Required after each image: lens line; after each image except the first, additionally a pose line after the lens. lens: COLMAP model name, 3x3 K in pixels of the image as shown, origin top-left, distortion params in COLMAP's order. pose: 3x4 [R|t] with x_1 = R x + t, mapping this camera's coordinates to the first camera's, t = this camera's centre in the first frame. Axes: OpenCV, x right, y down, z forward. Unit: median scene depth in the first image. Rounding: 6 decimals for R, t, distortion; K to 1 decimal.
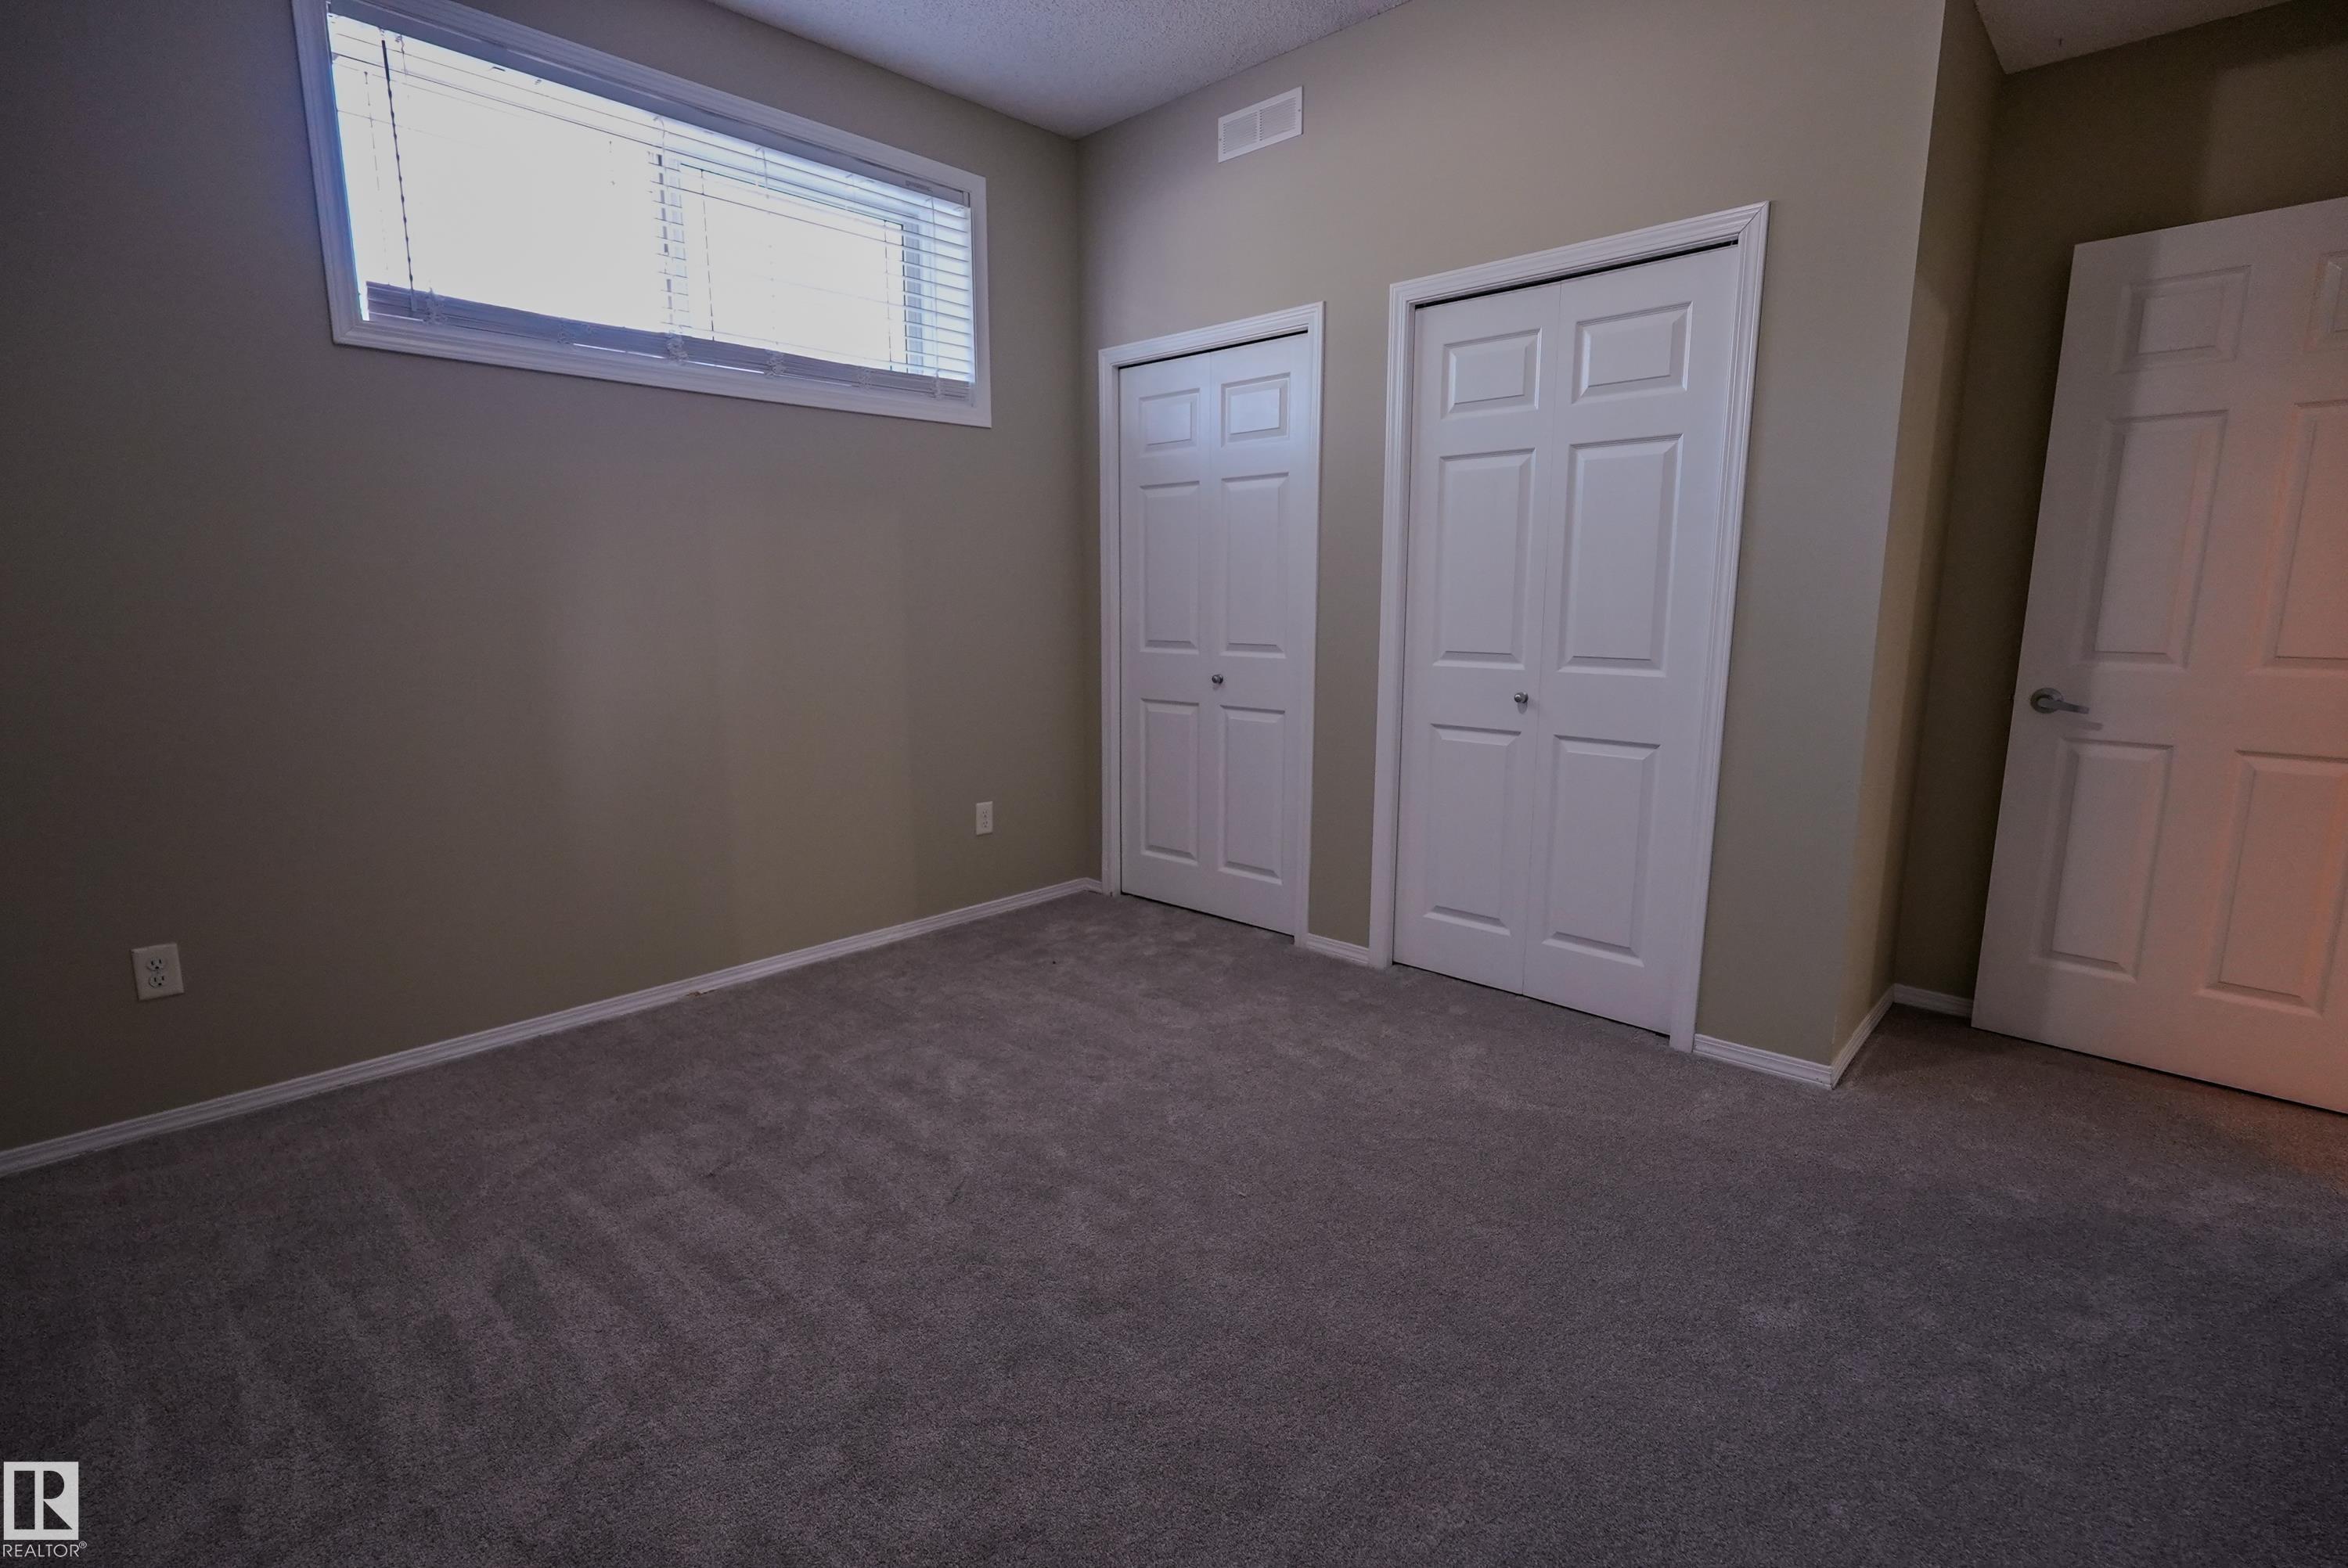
lens RADIAL K [[1081.0, 0, 1174.0], [0, 1081.0, 784.0], [0, 0, 1]] dist [-0.000233, -0.000241]
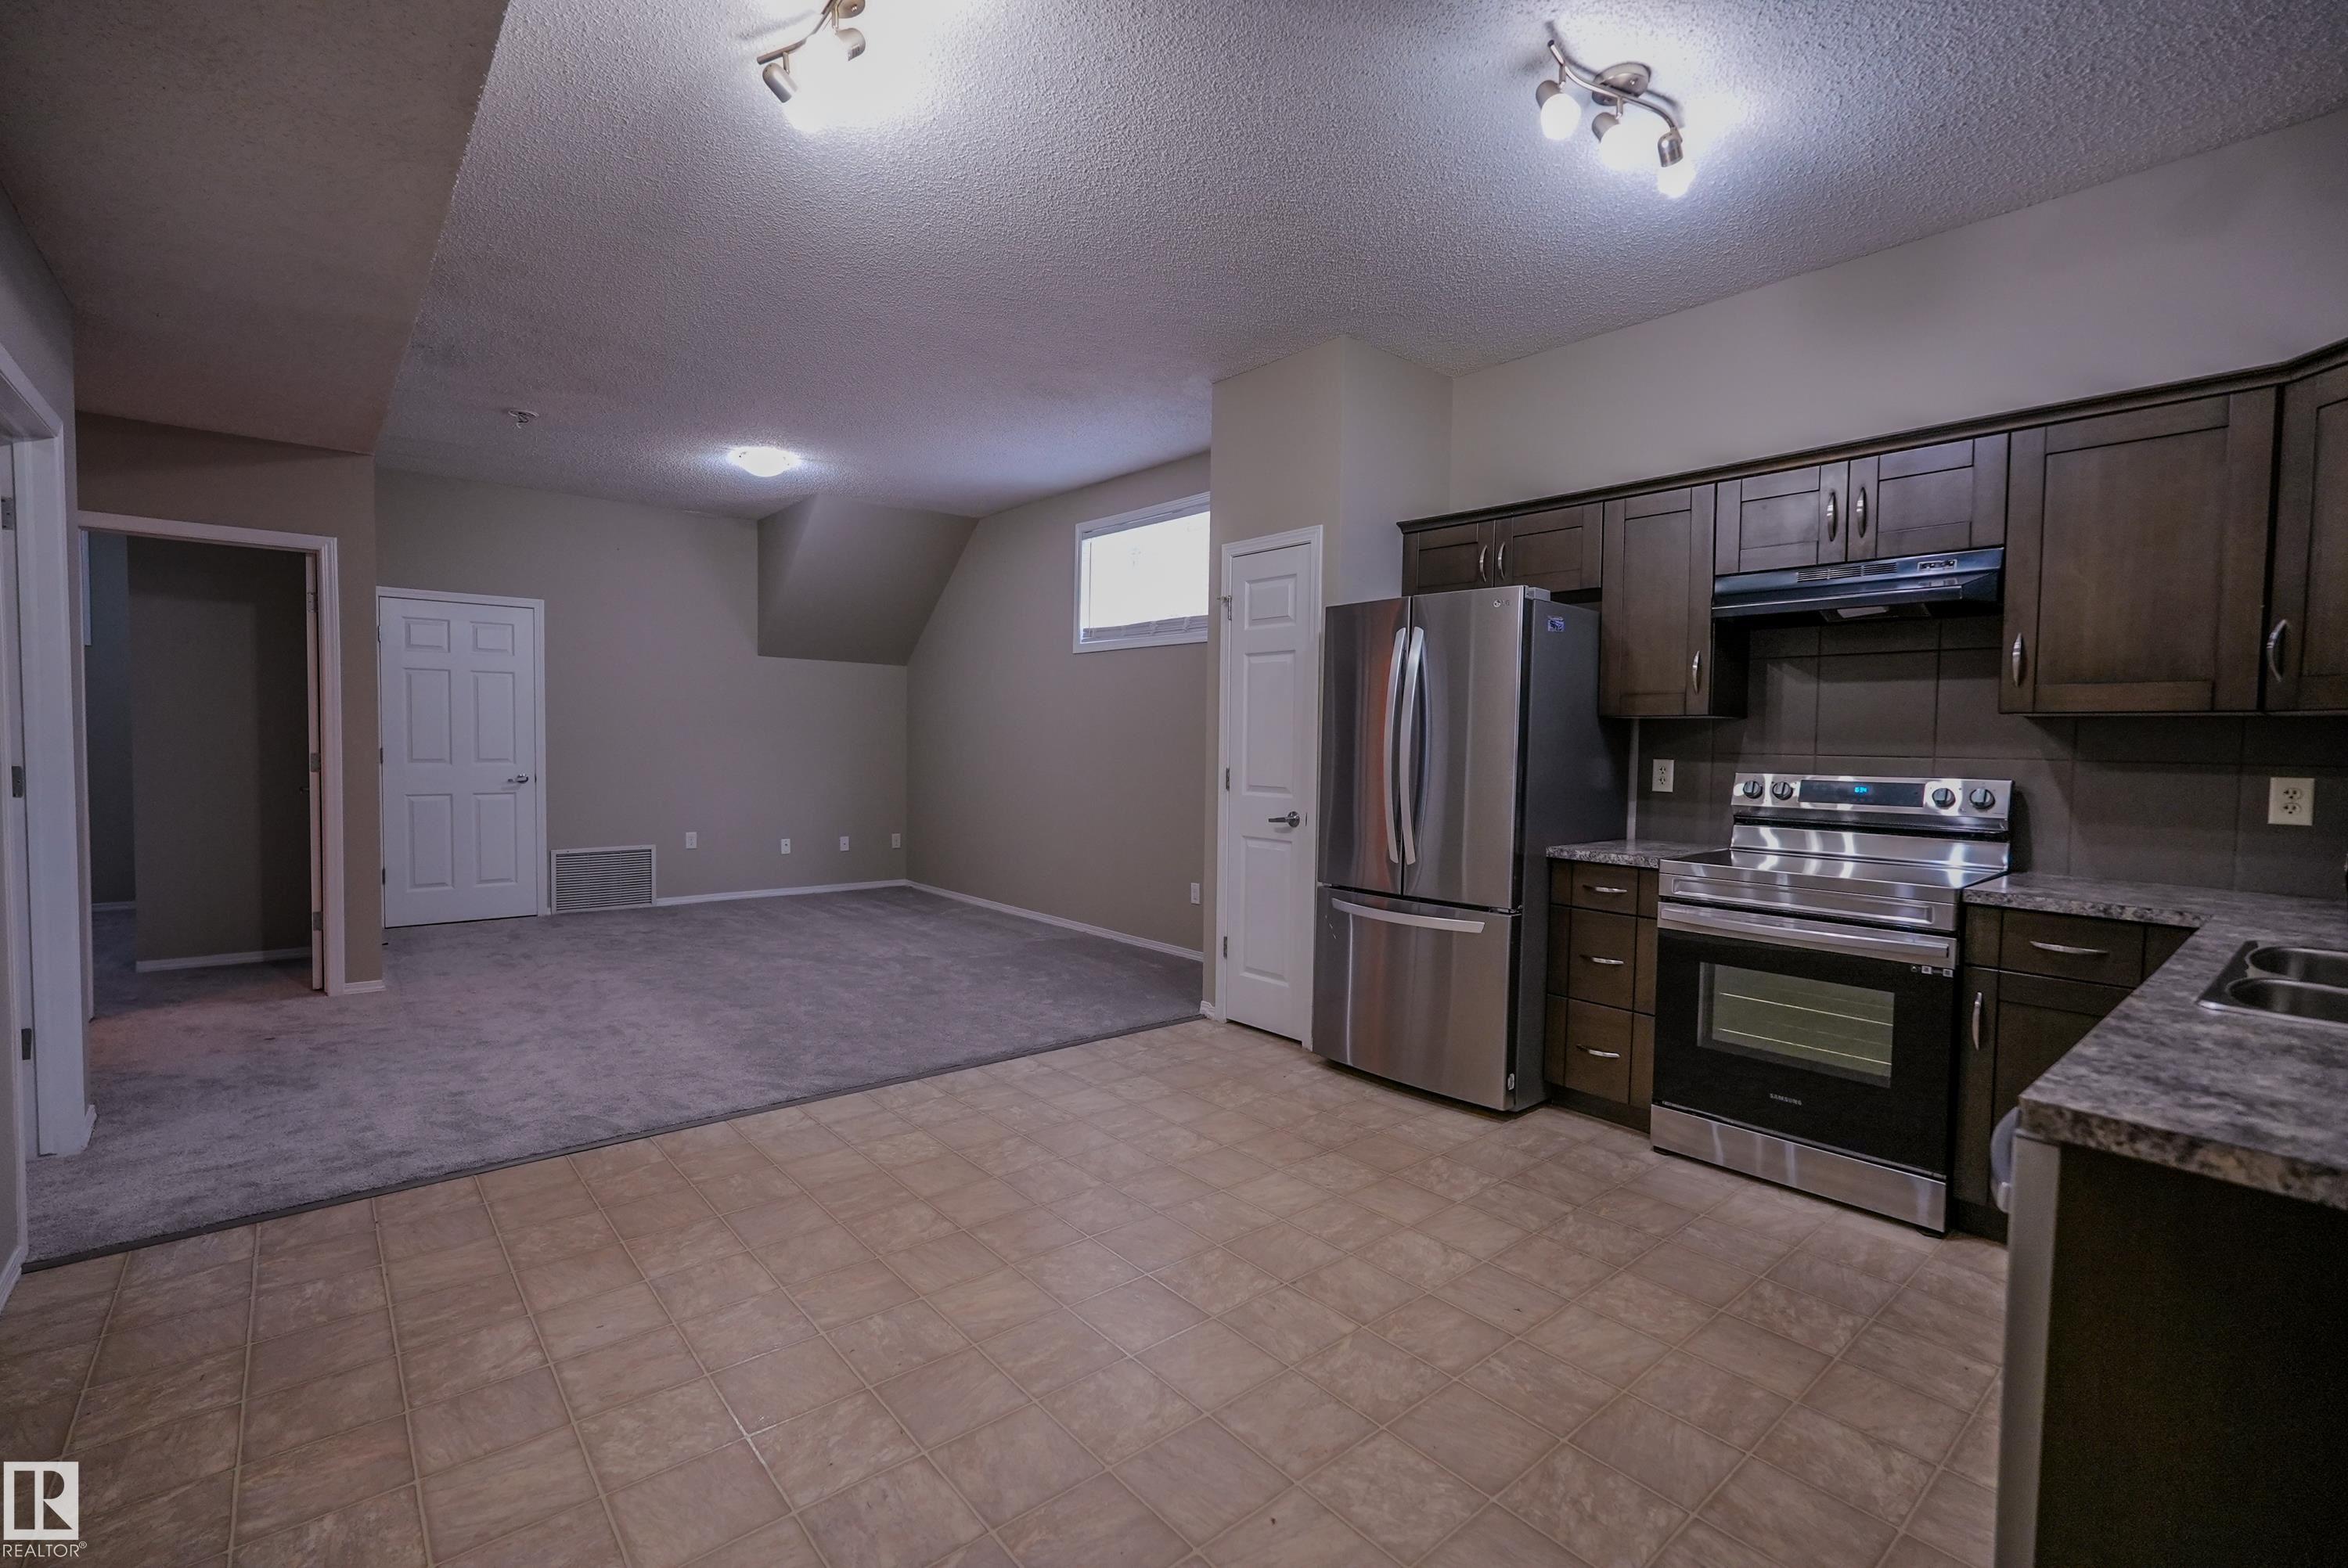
lens RADIAL K [[1034.0, 0, 1168.7], [0, 1034.0, 782.5], [0, 0, 1]] dist [-0.017402, 0.008728]
pose [[-0.097939, 0.041102, -0.994343, 1.720529], [-0.193826, 0.979226, 0.059568, -0.268692], [0.976135, 0.198564, -0.087938, 1.432635]]
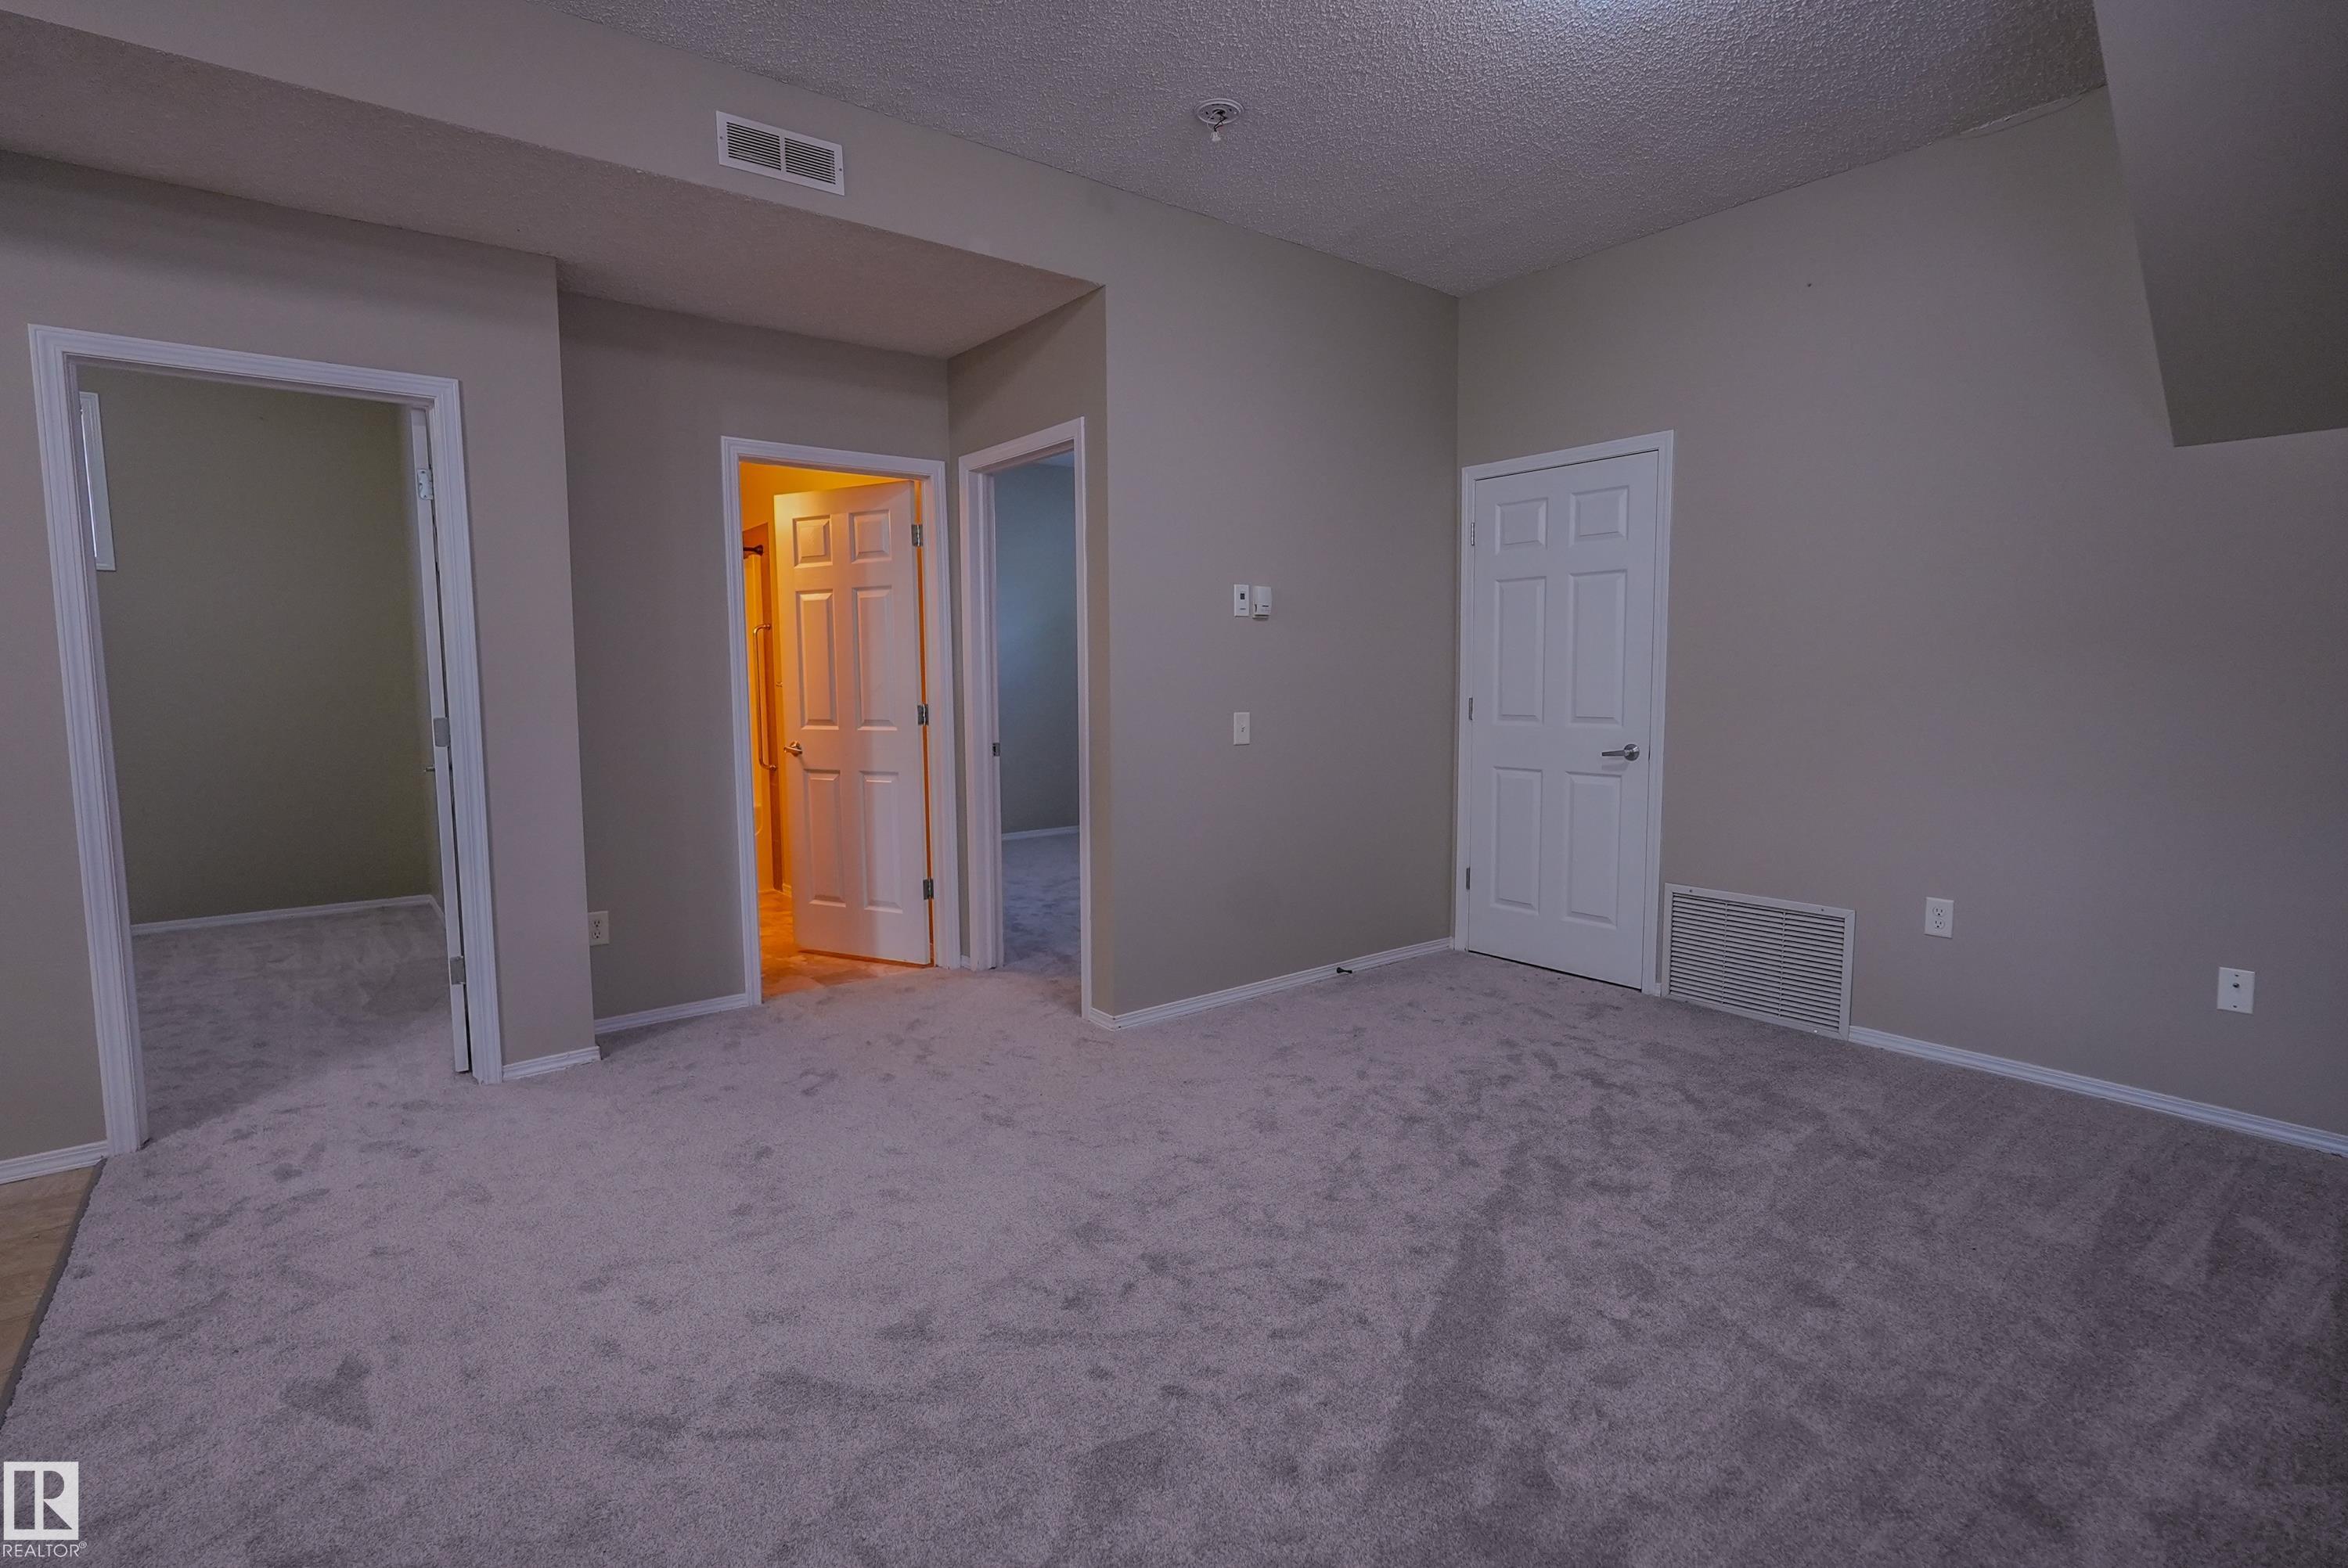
lens RADIAL K [[1122.2, 0, 1165.2], [0, 1122.2, 781.0], [0, 0, 1]] dist [-0.005538, 0.001193]
pose [[-0.990030, -0.004426, 0.140785, -0.188257], [0.034311, 0.961822, 0.271515, -0.236327], [-0.136612, 0.273639, -0.952081, 1.279234]]
